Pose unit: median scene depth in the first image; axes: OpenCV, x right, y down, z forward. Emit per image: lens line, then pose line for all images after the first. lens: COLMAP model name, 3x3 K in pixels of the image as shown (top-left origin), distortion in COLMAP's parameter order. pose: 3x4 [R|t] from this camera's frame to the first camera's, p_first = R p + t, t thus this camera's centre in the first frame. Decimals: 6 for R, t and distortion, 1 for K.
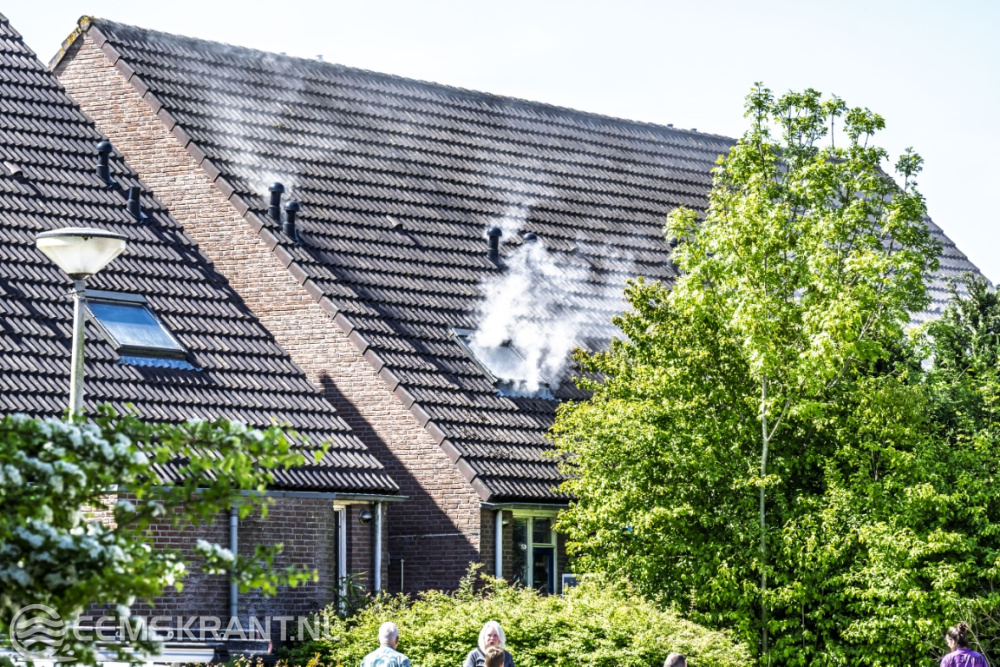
lens RADIAL K [[4261.2, 0, 500.0], [0, 4261.2, 333.5], [0, 0, 1]] dist [0.100692, 3.497182]
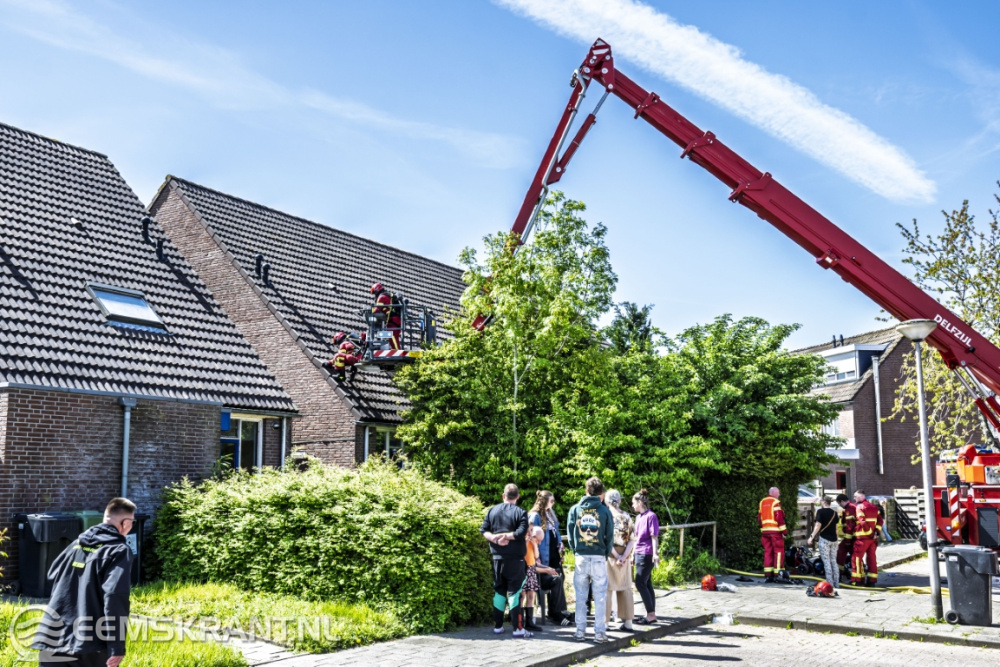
lens RADIAL K [[1078.6, 0, 491.8], [0, 1078.6, 336.7], [0, 0, 1]] dist [-0.008966, 0.014420]
pose [[0.999654, 0.005280, 0.025750, 0.041237], [-0.003349, 0.997218, -0.074468, 0.038786], [-0.026071, 0.074356, 0.996891, 0.569209]]
